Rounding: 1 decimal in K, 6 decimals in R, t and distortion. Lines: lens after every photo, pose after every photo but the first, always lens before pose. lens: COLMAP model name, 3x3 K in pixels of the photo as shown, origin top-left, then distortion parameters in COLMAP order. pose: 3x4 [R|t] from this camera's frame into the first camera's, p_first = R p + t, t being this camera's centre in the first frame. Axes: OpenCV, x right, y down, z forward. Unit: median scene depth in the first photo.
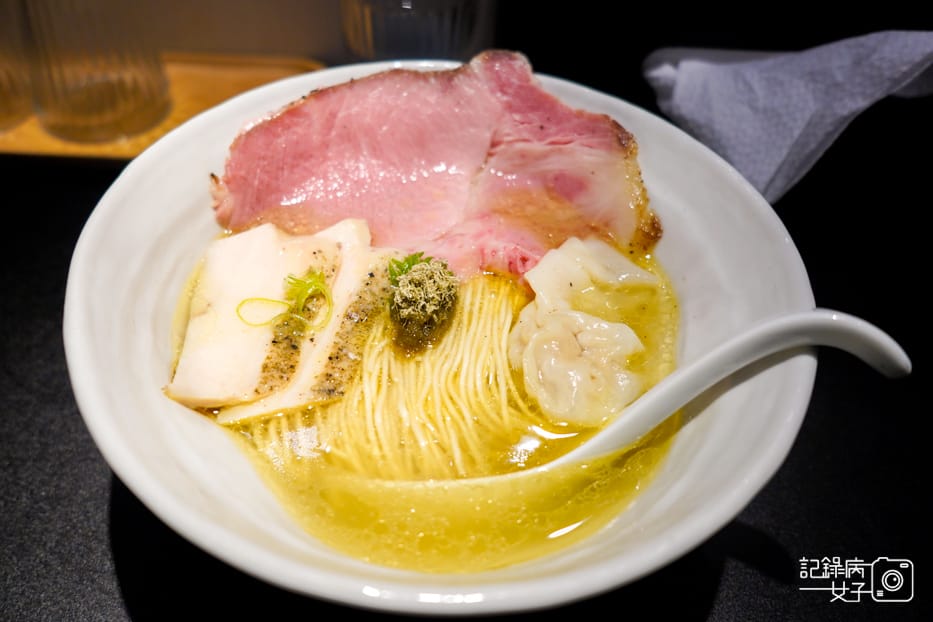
lens RADIAL K [[828.9, 0, 422.0], [0, 828.9, 306.5], [0, 0, 1]] dist [-0.060186, 0.003832]
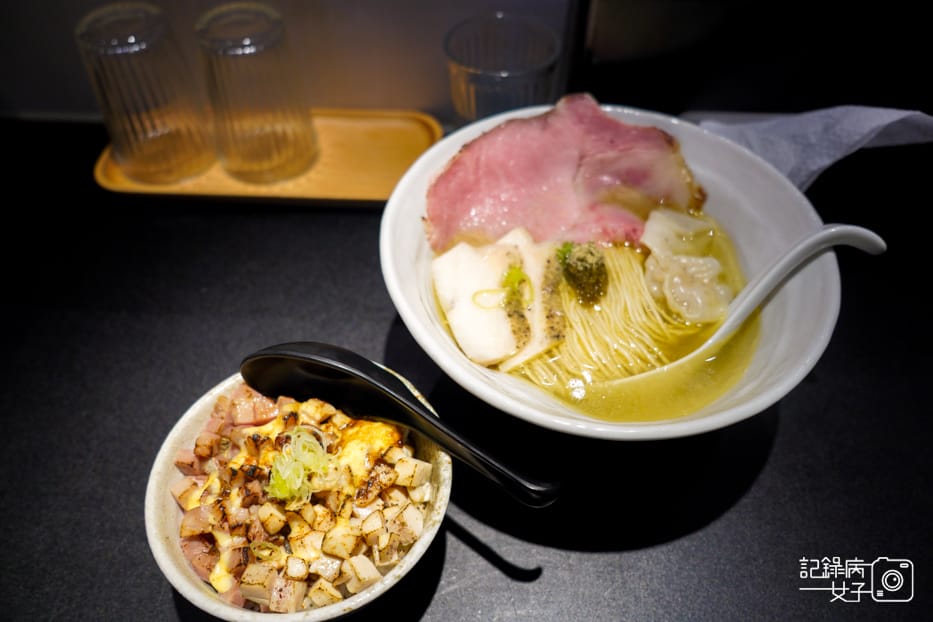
lens RADIAL K [[730.7, 0, 479.7], [0, 730.7, 313.3], [0, 0, 1]] dist [0.004509, 0.000805]
pose [[0.960389, -0.224254, 0.165418, -0.403279], [0.214229, 0.973793, 0.076375, -0.069394], [-0.178210, -0.037912, 0.983262, -0.299647]]
